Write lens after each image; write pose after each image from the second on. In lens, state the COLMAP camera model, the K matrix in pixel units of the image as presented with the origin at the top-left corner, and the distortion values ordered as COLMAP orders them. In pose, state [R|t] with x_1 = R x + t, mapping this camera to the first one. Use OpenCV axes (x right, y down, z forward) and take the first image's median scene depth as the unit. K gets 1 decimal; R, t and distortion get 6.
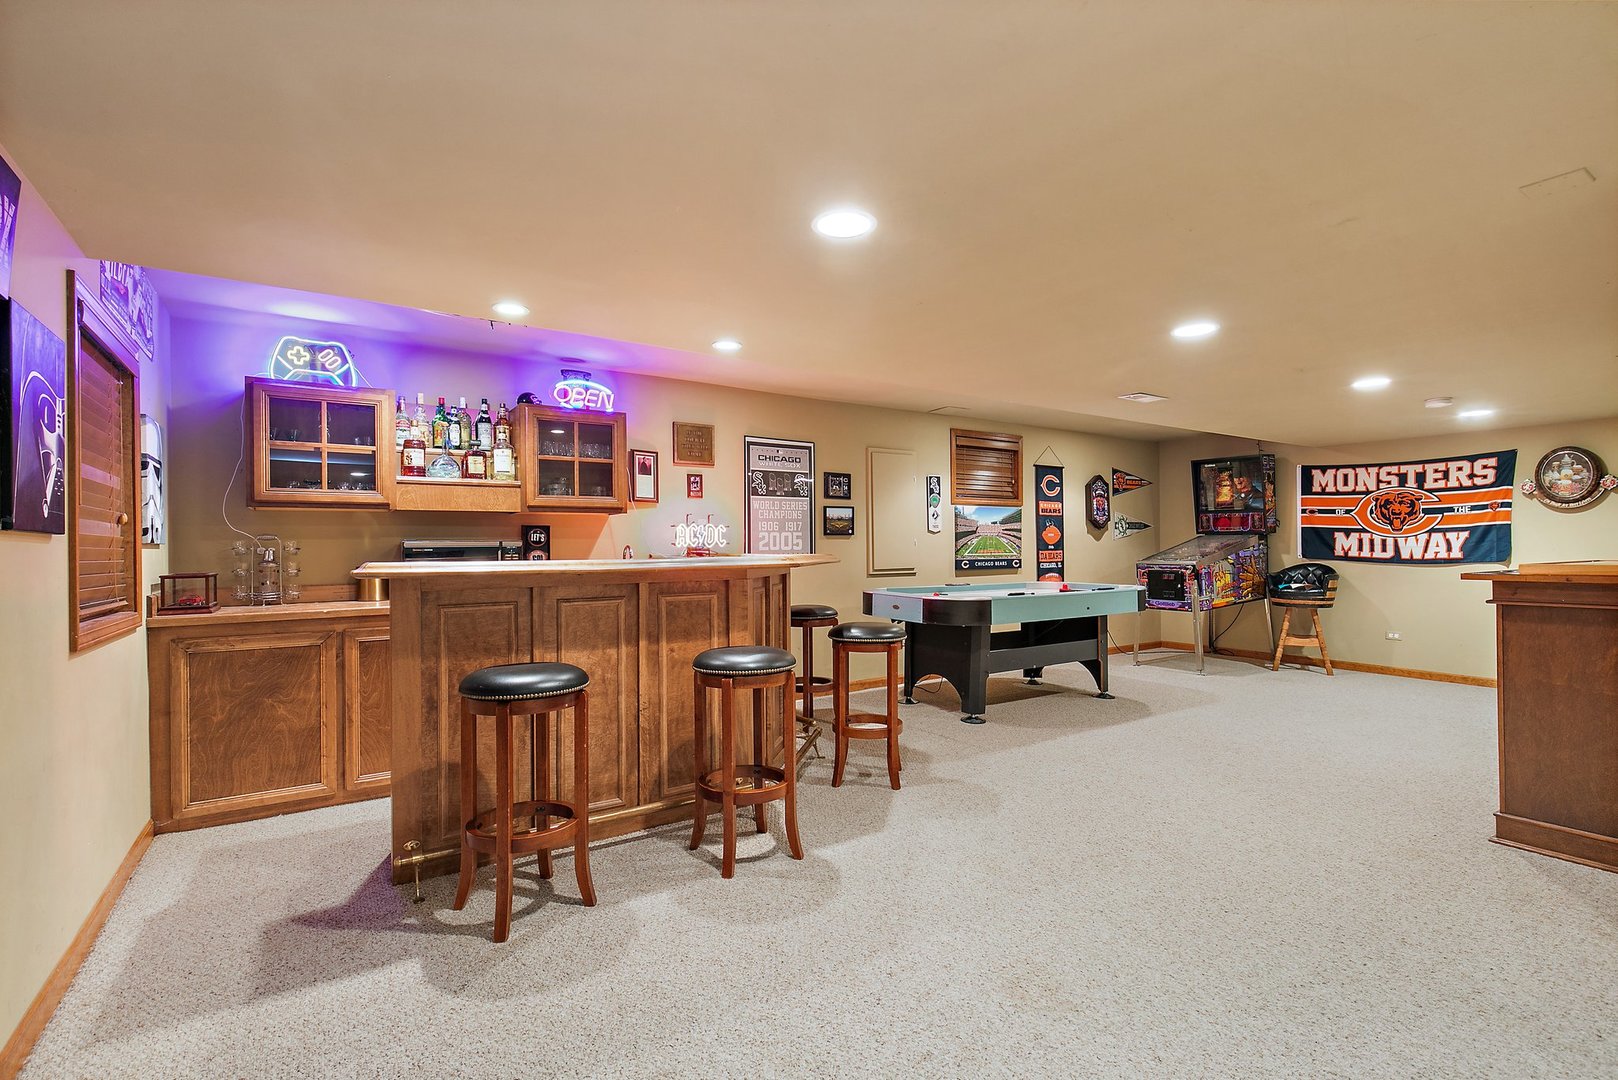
lens RADIAL K [[729.8, 0, 806.0], [0, 729.8, 550.6], [0, 0, 1]] dist [0.003429, -0.000950]
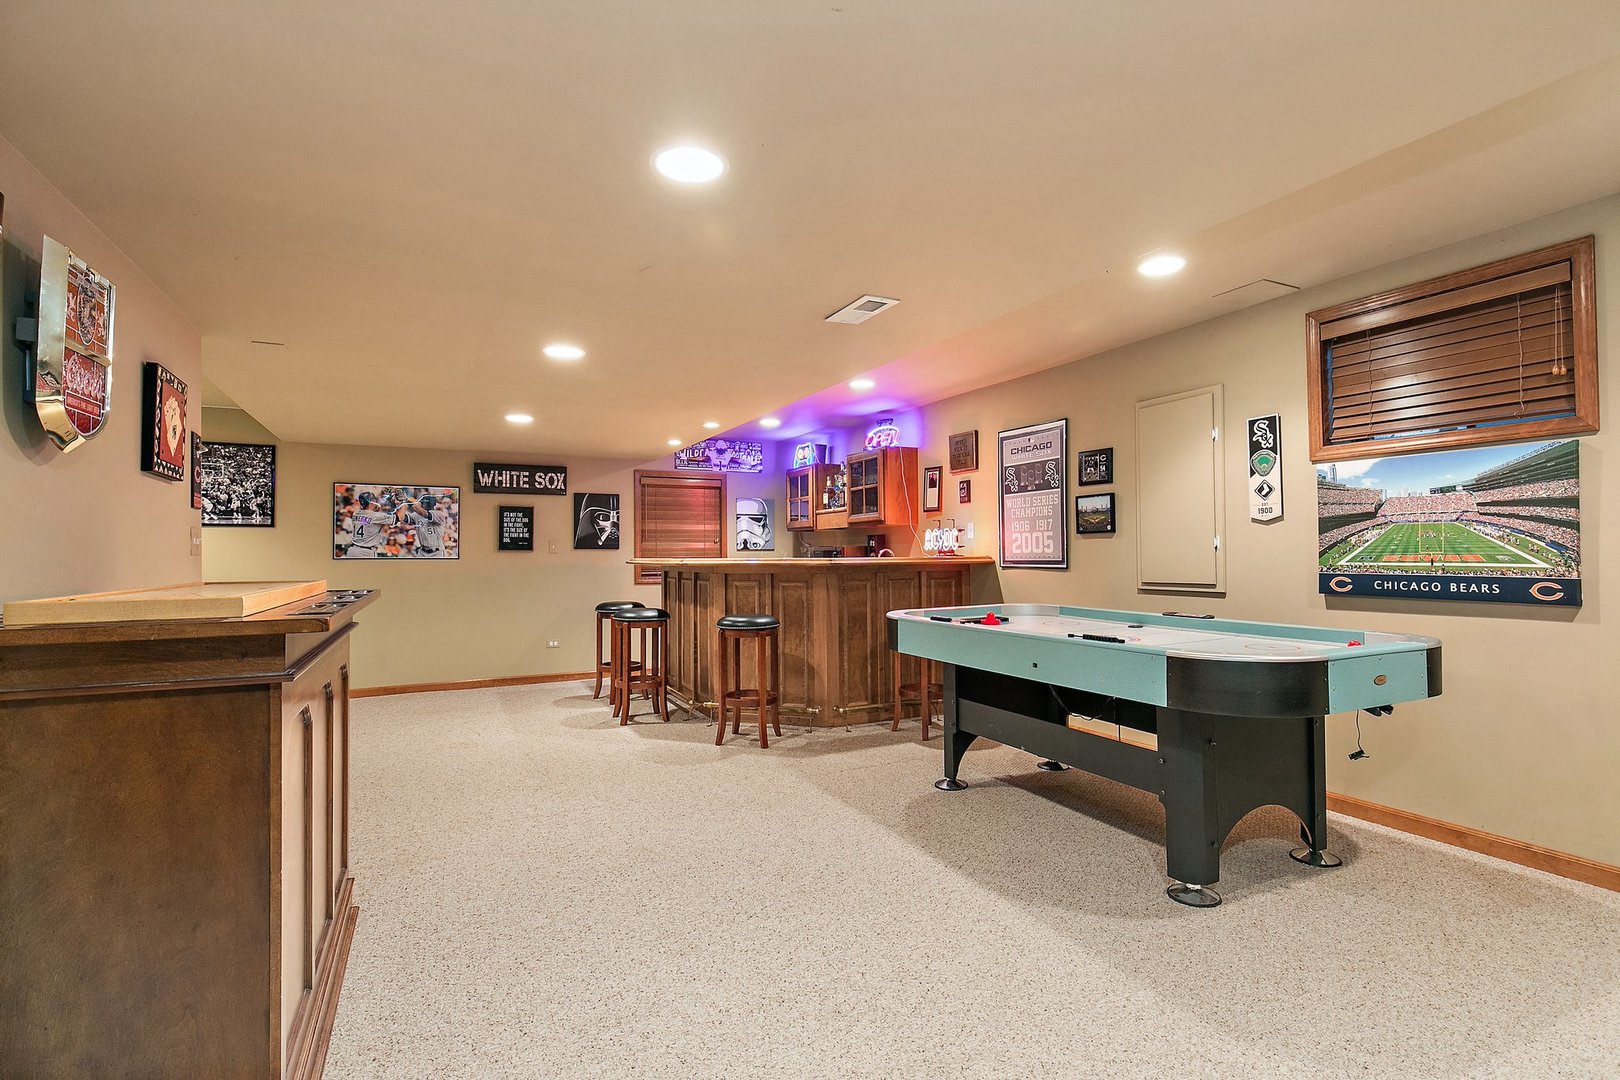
lens RADIAL K [[794.7, 0, 810.1], [0, 794.7, 536.9], [0, 0, 1]] dist [-0.003620, -0.000395]
pose [[-0.135636, -0.010591, -0.990702, 0.902956], [0.009181, 0.999886, -0.011946, -0.010334], [0.990716, -0.010716, -0.135524, 0.830324]]
